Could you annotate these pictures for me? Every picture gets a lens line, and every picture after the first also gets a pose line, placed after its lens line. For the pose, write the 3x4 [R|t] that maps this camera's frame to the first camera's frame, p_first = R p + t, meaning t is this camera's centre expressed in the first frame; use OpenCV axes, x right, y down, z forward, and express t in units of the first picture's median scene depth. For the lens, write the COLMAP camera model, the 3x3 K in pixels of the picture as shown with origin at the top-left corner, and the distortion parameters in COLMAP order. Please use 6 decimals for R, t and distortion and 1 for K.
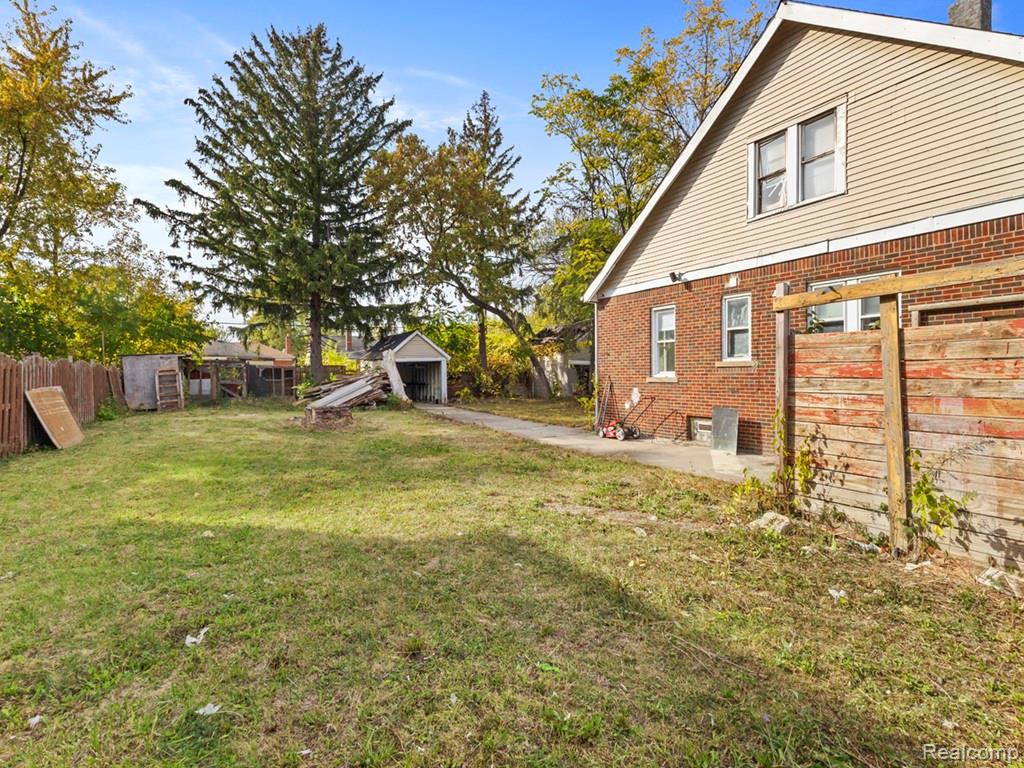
lens RADIAL K [[484.7, 0, 512.9], [0, 484.7, 376.5], [0, 0, 1]] dist [0.003045, 0.000820]
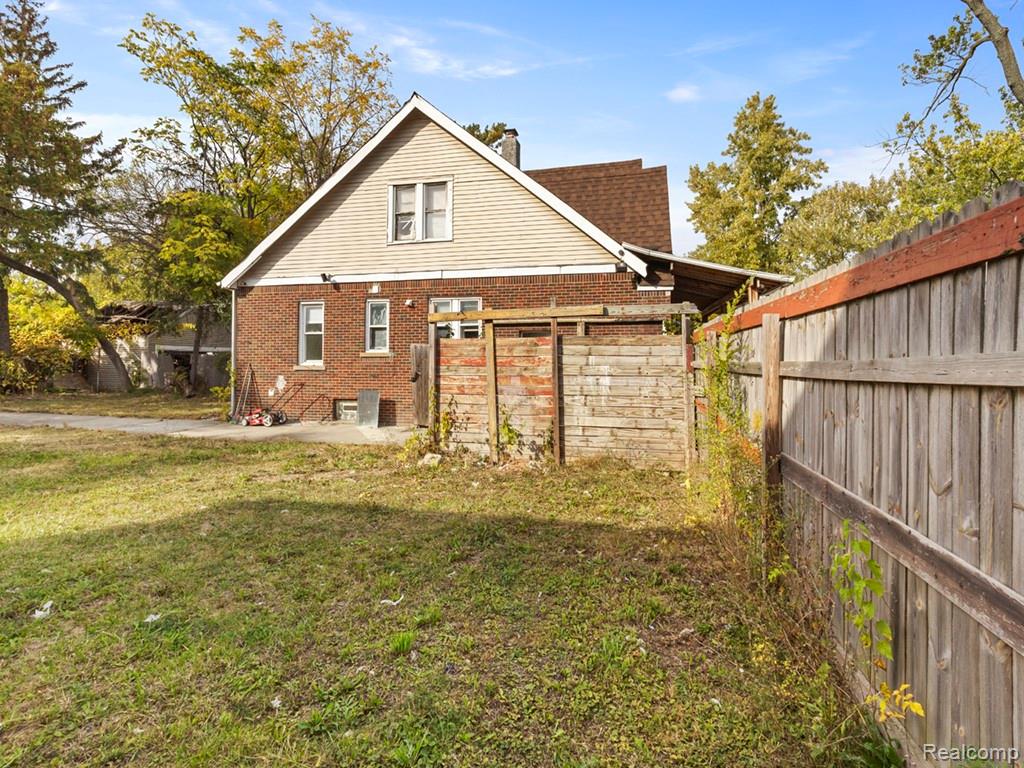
lens RADIAL K [[484.7, 0, 530.5], [0, 484.7, 344.2], [0, 0, 1]] dist [0.003045, 0.000820]
pose [[0.678858, 0.030012, 0.733656, -0.087540], [0.000199, 0.999157, -0.041056, -0.000802], [-0.734270, 0.028017, 0.678279, -0.064612]]
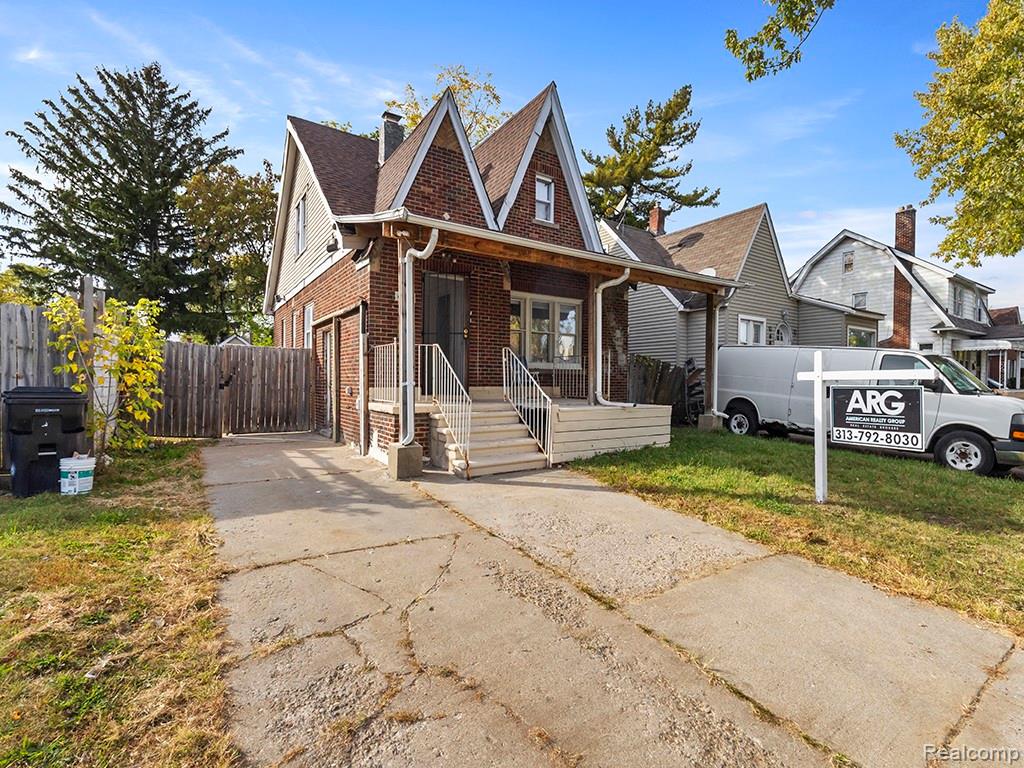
lens RADIAL K [[484.7, 0, 513.8], [0, 484.7, 389.5], [0, 0, 1]] dist [0.003045, 0.000820]
pose [[0.999130, 0.013533, 0.039442, 0.496558], [-0.014071, 0.999811, 0.013401, 0.015435], [-0.039254, -0.013944, 0.999132, -0.220308]]
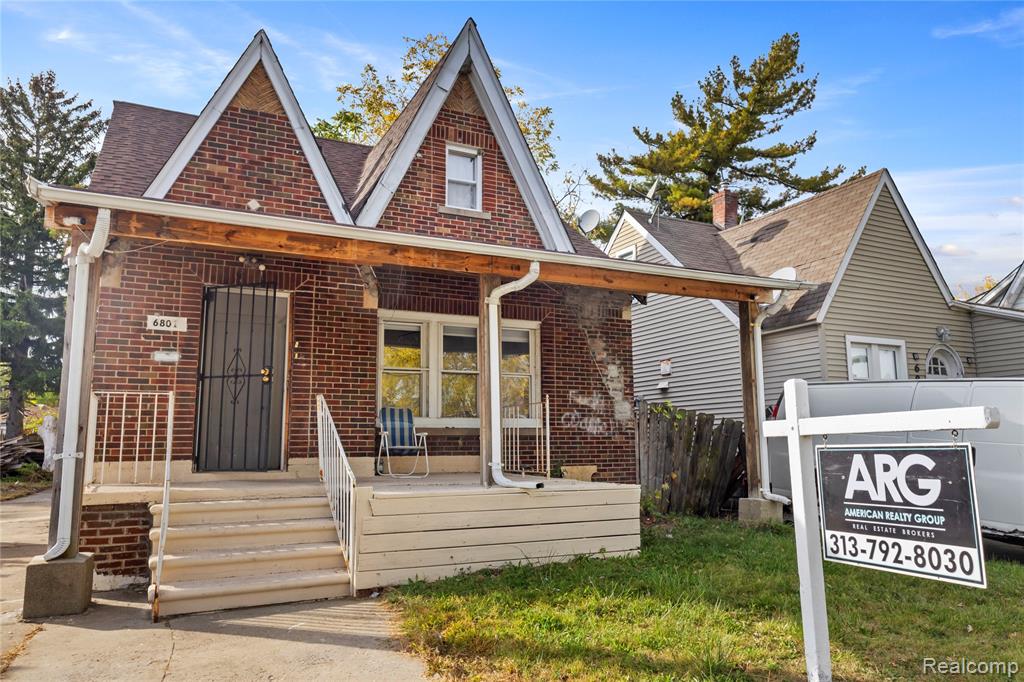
lens RADIAL K [[628.6, 0, 555.7], [0, 628.6, 371.4], [0, 0, 1]] dist [0.002421, -0.003771]
pose [[0.990993, -0.020492, -0.132338, 0.660746], [0.003932, 0.992249, -0.124200, 0.015248], [0.133858, 0.122561, 0.983393, -0.130905]]
